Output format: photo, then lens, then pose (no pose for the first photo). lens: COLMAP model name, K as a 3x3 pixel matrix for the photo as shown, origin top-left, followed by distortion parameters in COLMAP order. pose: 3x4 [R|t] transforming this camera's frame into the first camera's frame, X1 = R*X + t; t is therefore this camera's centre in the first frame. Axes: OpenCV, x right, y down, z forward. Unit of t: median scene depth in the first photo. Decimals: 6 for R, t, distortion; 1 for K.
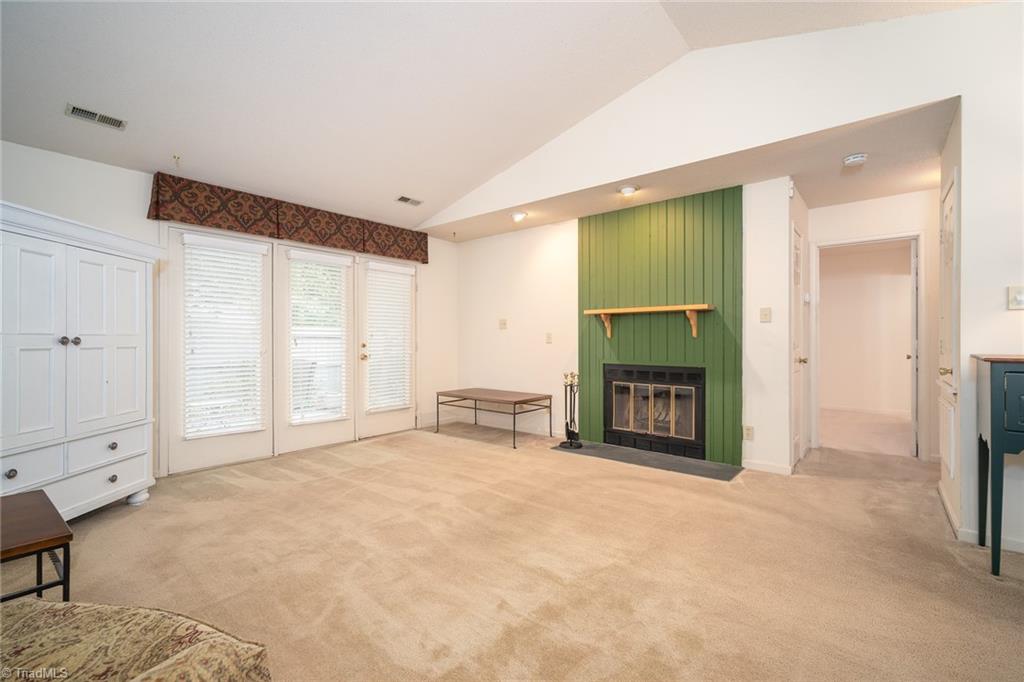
lens RADIAL K [[449.2, 0, 518.8], [0, 449.2, 343.3], [0, 0, 1]] dist [0.005006, 0.000430]
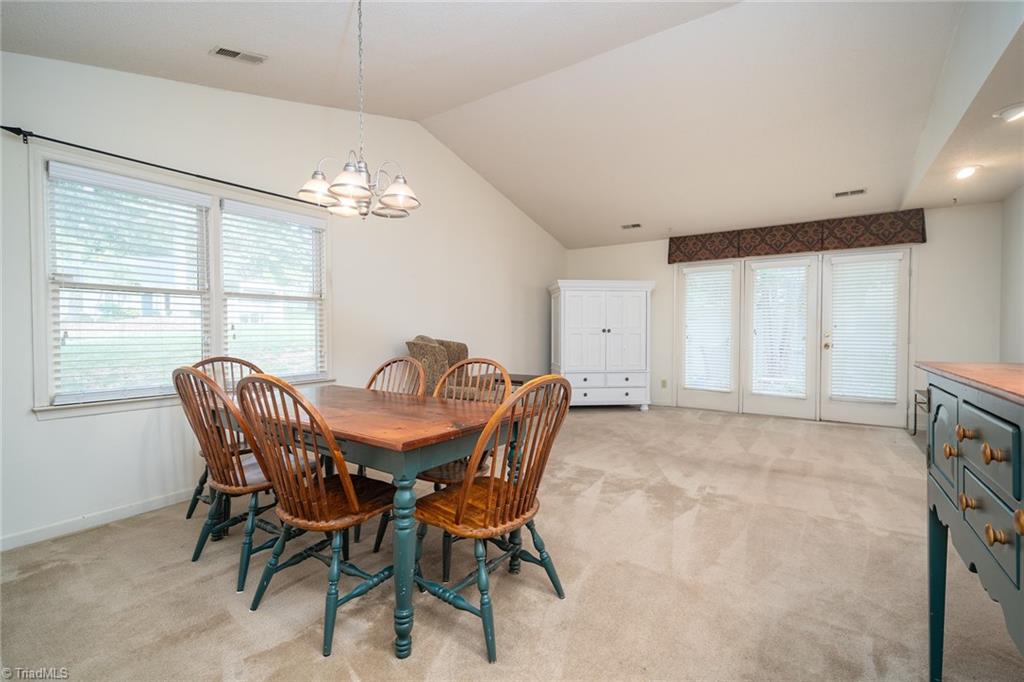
lens RADIAL K [[449.2, 0, 510.5], [0, 449.2, 339.9], [0, 0, 1]] dist [0.005006, 0.000430]
pose [[0.096038, 0.026128, -0.995035, 0.864460], [-0.006107, 0.999652, 0.025660, -0.008520], [0.995359, 0.003612, 0.096164, 0.168210]]
